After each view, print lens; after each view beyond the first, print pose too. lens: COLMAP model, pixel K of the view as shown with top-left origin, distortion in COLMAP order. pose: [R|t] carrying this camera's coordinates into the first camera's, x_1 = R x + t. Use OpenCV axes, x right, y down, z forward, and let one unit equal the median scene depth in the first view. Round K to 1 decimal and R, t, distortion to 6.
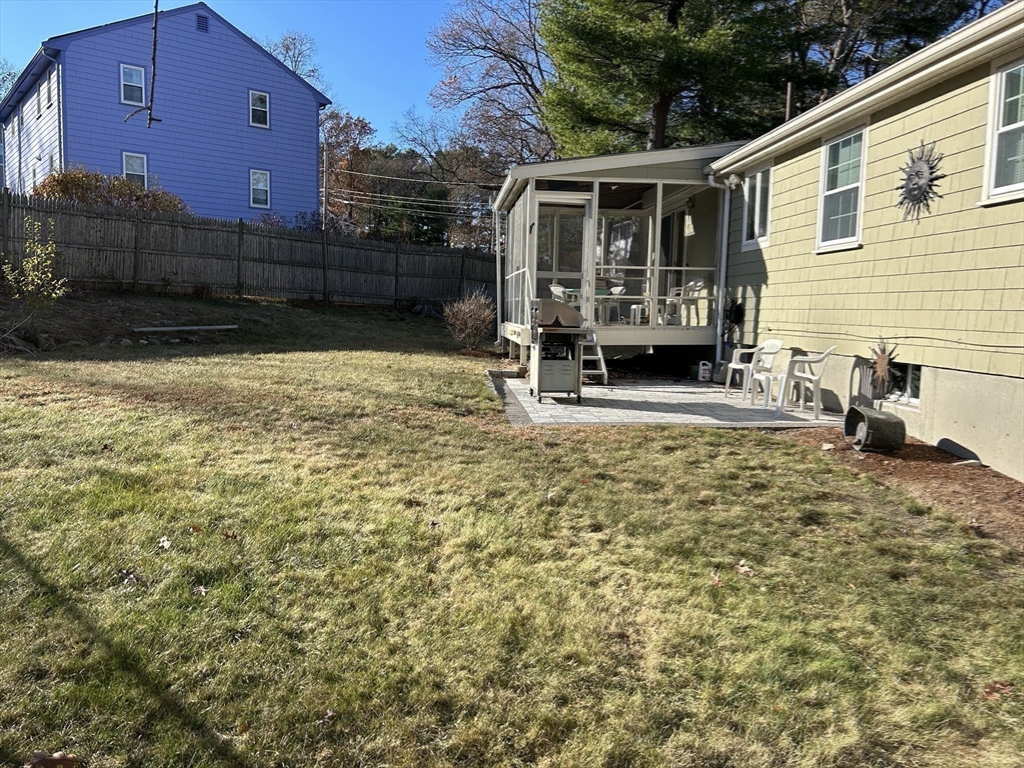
lens RADIAL K [[773.1, 0, 512.0], [0, 773.1, 384.0], [0, 0, 1]] dist [0.001085, -0.007219]
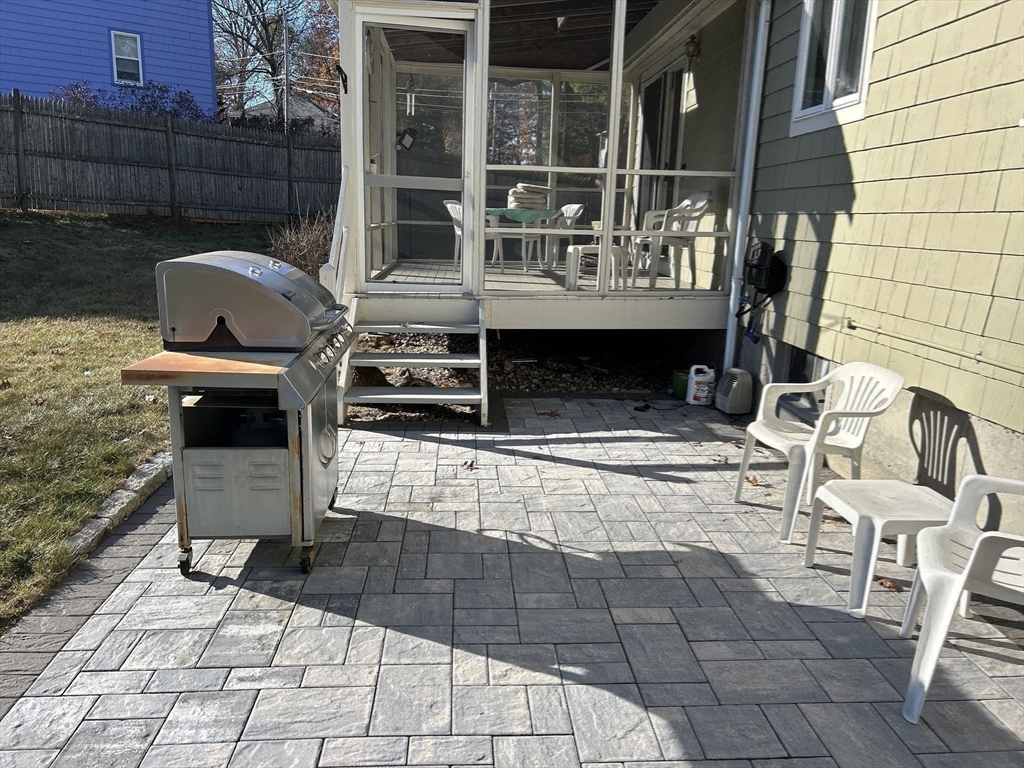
lens RADIAL K [[773.1, 0, 512.0], [0, 773.1, 384.0], [0, 0, 1]] dist [0.001085, -0.007219]
pose [[0.999525, 0.017736, -0.025221, 0.135428], [-0.014673, 0.993042, 0.116841, -0.070659], [0.027118, -0.116415, 0.992830, 0.483301]]
